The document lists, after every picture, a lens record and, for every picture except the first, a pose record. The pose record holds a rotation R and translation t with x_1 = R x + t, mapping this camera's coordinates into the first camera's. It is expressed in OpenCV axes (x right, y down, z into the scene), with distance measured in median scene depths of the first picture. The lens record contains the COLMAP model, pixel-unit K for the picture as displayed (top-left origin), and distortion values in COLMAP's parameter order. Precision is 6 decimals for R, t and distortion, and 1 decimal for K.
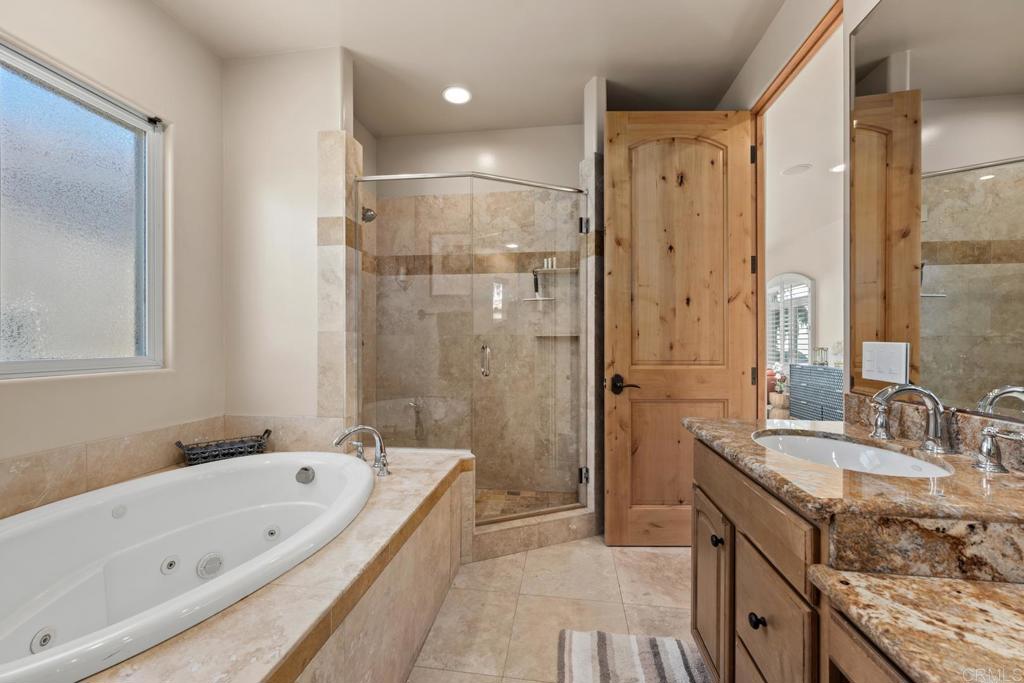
lens RADIAL K [[399.5, 0, 514.7], [0, 399.5, 342.1], [0, 0, 1]] dist [-0.001800, -0.000100]
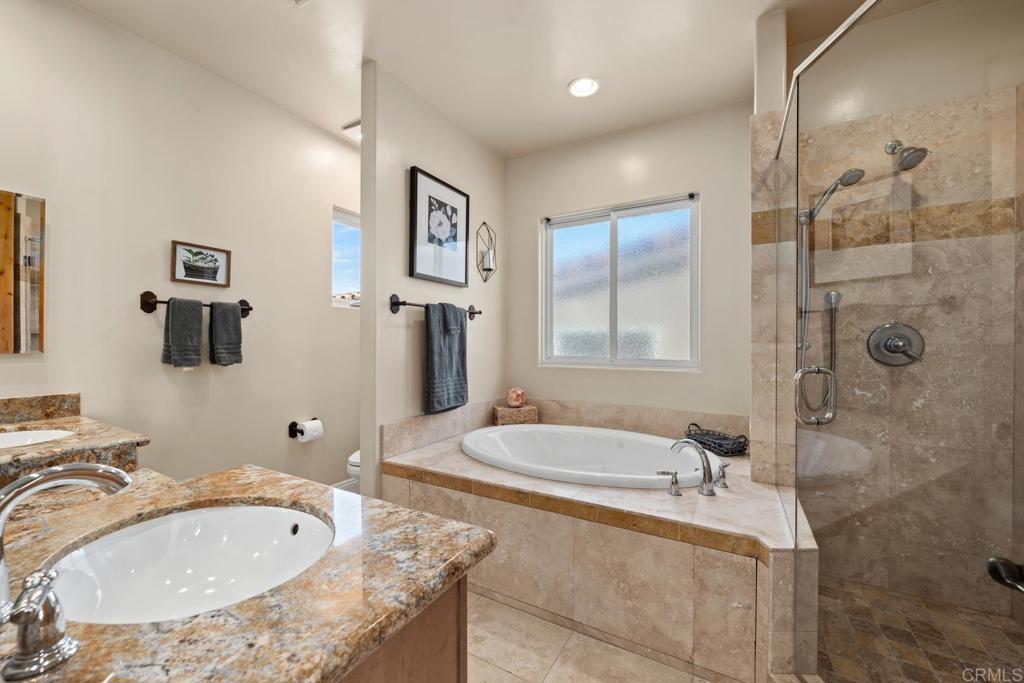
lens RADIAL K [[399.5, 0, 511.3], [0, 399.5, 343.2], [0, 0, 1]] dist [-0.001800, -0.000100]
pose [[-0.383400, 0.001063, -0.923582, 0.727489], [0.000458, 0.999999, 0.000961, -0.031559], [0.923582, -0.000055, -0.383400, 1.028985]]
